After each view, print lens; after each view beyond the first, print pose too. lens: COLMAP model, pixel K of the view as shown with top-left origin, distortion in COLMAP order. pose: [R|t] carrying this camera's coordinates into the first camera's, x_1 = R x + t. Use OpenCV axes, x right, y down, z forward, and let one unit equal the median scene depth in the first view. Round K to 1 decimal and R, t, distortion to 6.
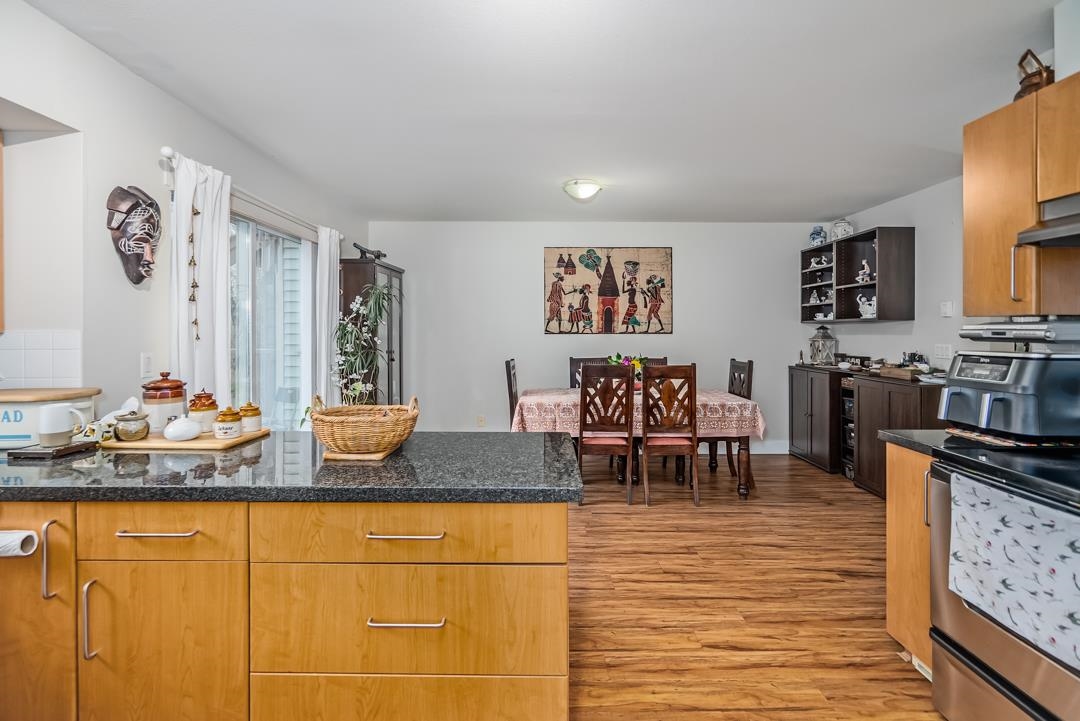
lens RADIAL K [[518.6, 0, 539.6], [0, 518.6, 329.6], [0, 0, 1]] dist [-0.002117, 0.000726]
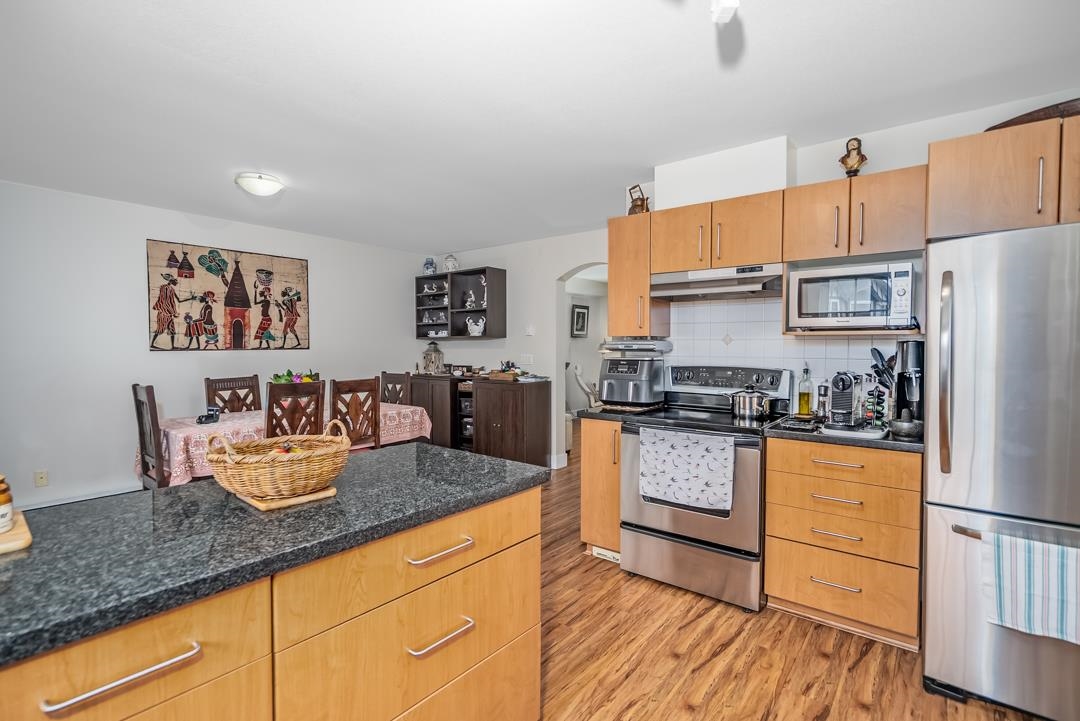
lens RADIAL K [[511.3, 0, 540.0], [0, 511.3, 360.5], [0, 0, 1]] dist [-0.002026, 0.001716]
pose [[0.625567, -0.025810, 0.779744, -0.269522], [0.002239, 0.999508, 0.031288, 0.000077], [-0.780167, -0.017827, 0.625317, 0.073003]]
